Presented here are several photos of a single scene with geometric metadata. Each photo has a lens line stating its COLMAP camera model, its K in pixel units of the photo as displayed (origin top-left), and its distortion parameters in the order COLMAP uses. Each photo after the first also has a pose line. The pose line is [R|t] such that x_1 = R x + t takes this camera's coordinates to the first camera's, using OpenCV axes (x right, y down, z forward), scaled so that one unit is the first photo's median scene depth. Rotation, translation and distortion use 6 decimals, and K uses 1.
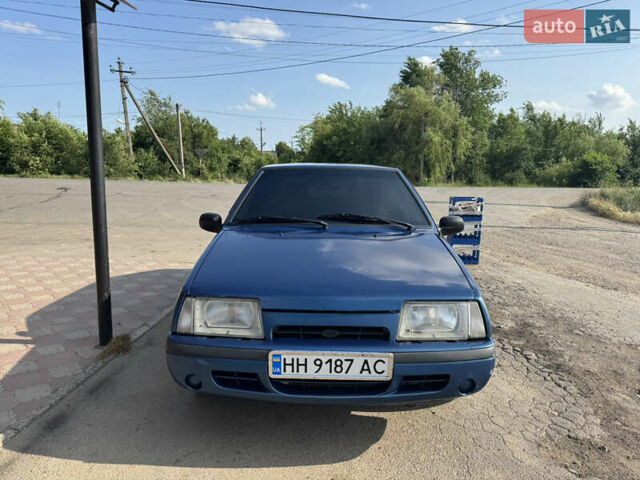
lens RADIAL K [[450.6, 0, 318.0], [0, 450.6, 237.8], [0, 0, 1]] dist [0.056266, -0.061581]
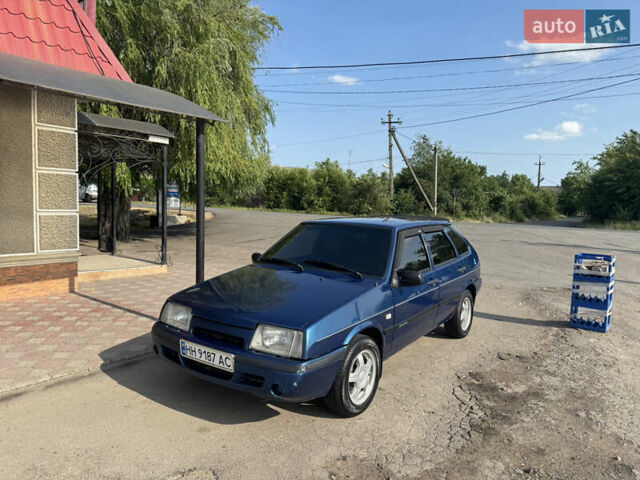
lens RADIAL K [[450.6, 0, 318.0], [0, 450.6, 237.8], [0, 0, 1]] dist [0.056266, -0.061581]
pose [[0.821200, 0.050026, -0.568444, 0.087924], [-0.093843, 0.994427, -0.048054, -0.006470], [0.562872, 0.092806, 0.821318, -0.009602]]
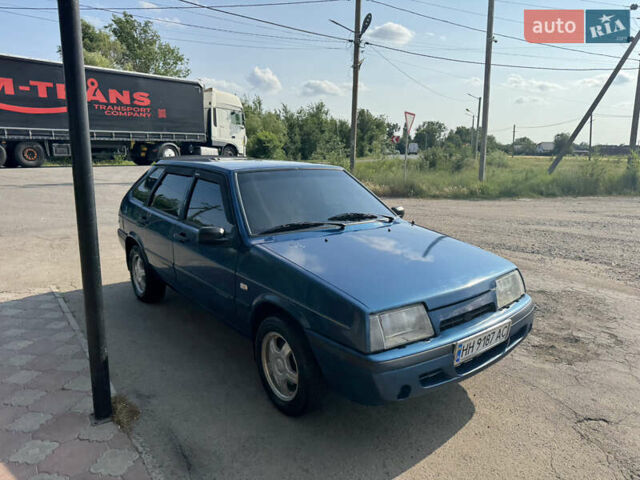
lens RADIAL K [[448.1, 0, 319.7], [0, 448.1, 239.4], [0, 0, 1]] dist [0.057057, -0.062883]
pose [[0.768282, -0.134915, 0.625732, -0.074098], [0.097103, 0.990787, 0.094402, -0.010805], [-0.632703, -0.011767, 0.774305, 0.023191]]
